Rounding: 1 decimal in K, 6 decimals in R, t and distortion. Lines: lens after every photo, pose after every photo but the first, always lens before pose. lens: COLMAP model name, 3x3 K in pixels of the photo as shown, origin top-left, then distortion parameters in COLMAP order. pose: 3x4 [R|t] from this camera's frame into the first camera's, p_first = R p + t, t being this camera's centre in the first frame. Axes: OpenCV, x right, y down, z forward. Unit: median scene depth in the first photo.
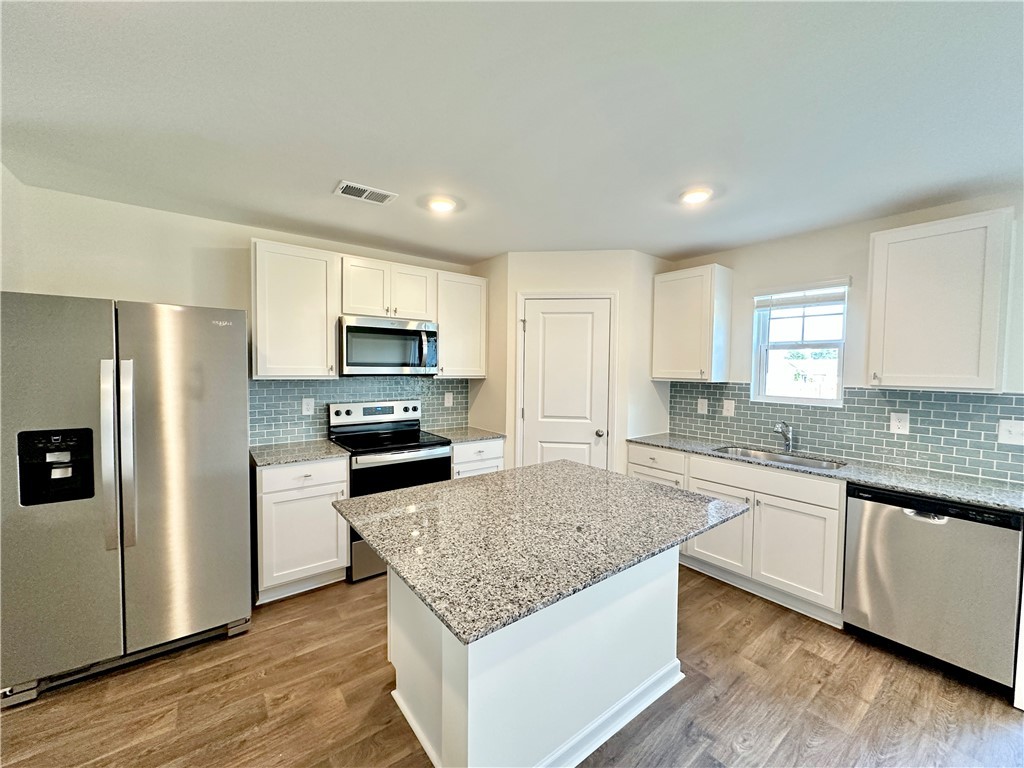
lens RADIAL K [[407.7, 0, 512.0], [0, 407.7, 384.0], [0, 0, 1]] dist [-0.001705, -0.000085]
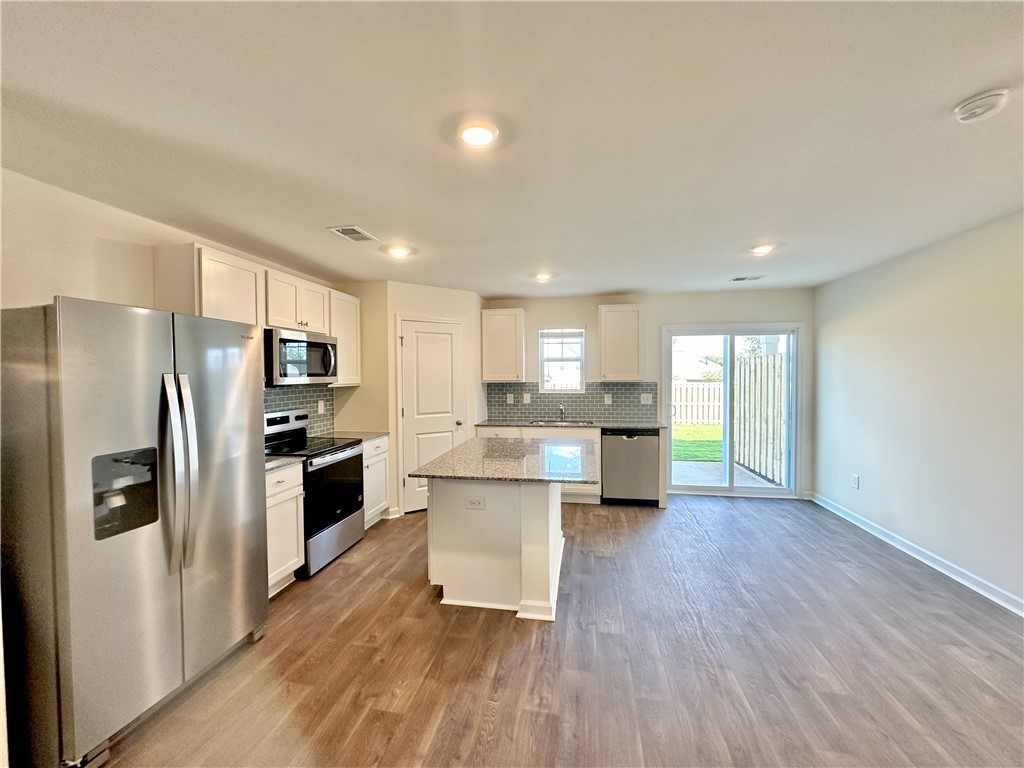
lens RADIAL K [[407.7, 0, 512.0], [0, 407.7, 384.0], [0, 0, 1]] dist [-0.001705, -0.000085]
pose [[0.738657, -0.033237, 0.673262, -0.594601], [0.044115, 0.999026, 0.000919, -0.000837], [-0.672636, 0.029022, 0.739404, -0.142452]]
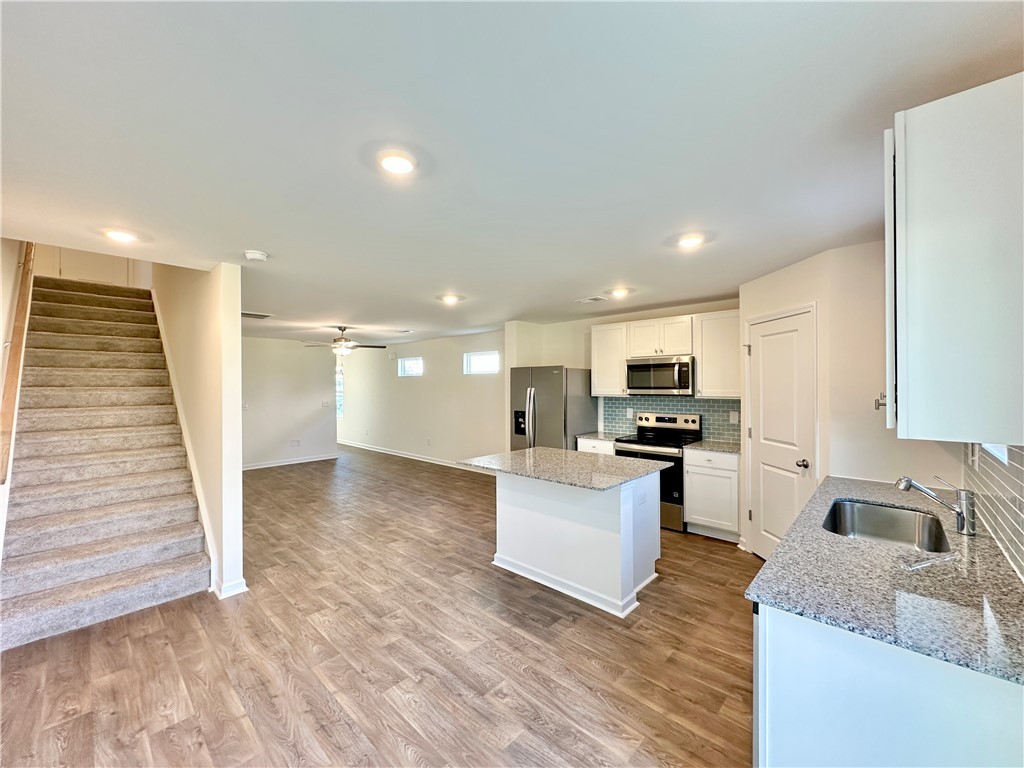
lens RADIAL K [[407.7, 0, 512.0], [0, 407.7, 384.0], [0, 0, 1]] dist [-0.001705, -0.000085]
pose [[0.164933, -0.015720, -0.986180, 1.035493], [-0.032511, 0.999243, -0.021365, -0.012843], [0.985769, 0.035586, 0.164297, 0.232202]]
